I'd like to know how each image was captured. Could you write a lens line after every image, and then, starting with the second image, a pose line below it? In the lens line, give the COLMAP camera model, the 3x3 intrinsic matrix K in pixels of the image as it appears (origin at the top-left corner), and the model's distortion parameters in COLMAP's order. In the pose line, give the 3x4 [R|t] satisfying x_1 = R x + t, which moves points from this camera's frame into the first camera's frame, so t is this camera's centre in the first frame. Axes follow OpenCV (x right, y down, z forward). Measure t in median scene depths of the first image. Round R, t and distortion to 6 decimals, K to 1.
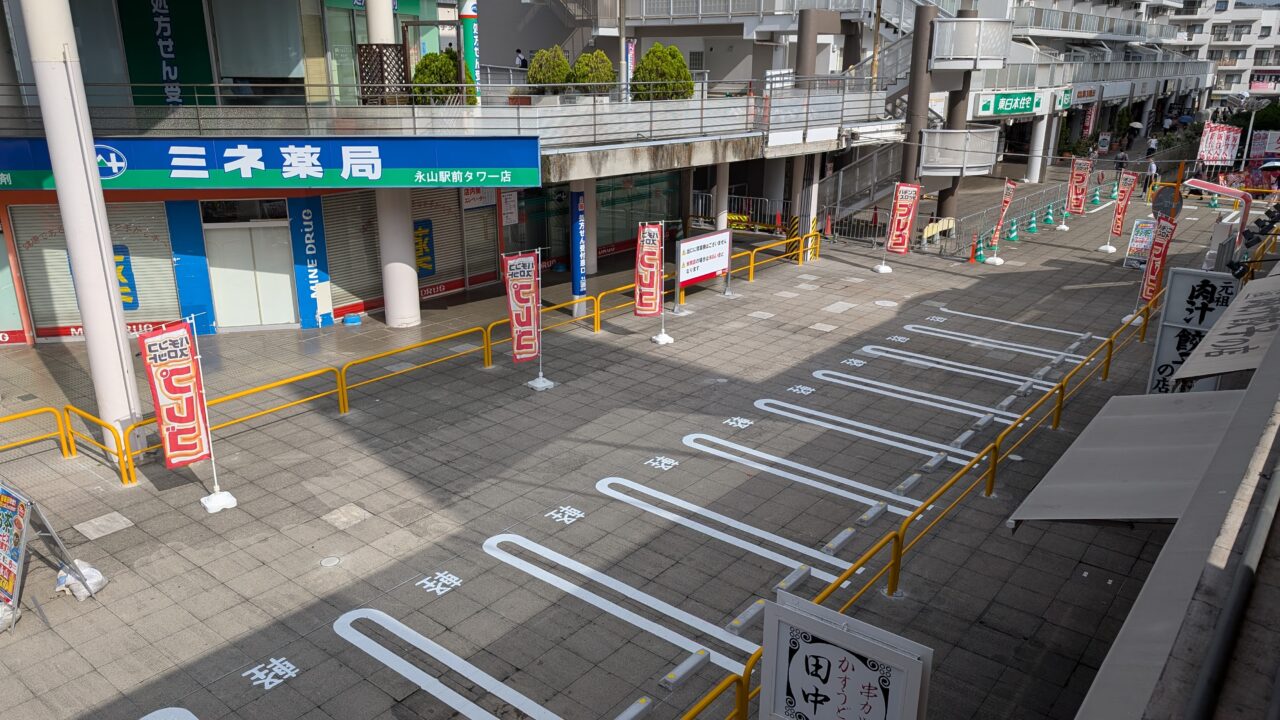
lens RADIAL K [[927.3, 0, 640.0], [0, 927.3, 360.0], [0, 0, 1]] dist [-0.000380, 0.001390]
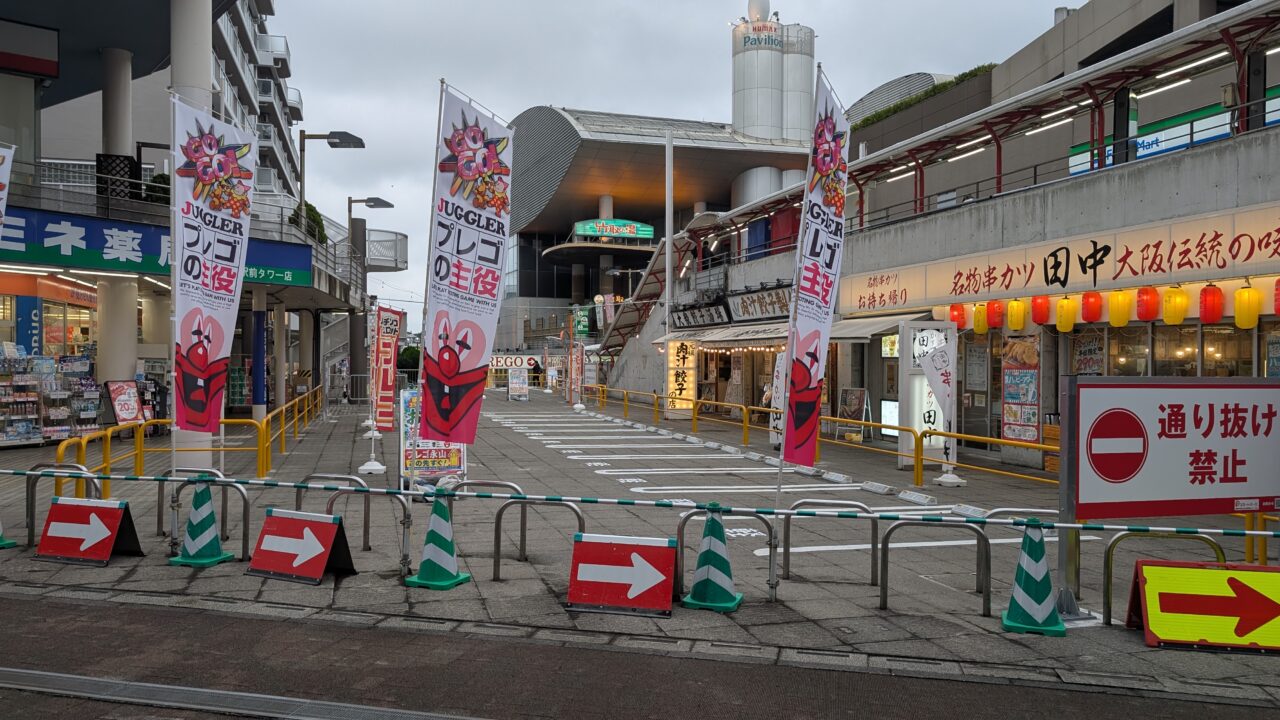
lens RADIAL K [[927.3, 0, 640.0], [0, 927.3, 360.0], [0, 0, 1]] dist [-0.000380, 0.001390]
pose [[0.571828, -0.006475, 0.820348, -0.878003], [0.251495, 0.953205, -0.167782, 0.216309], [-0.780874, 0.302256, 0.546697, 0.051476]]
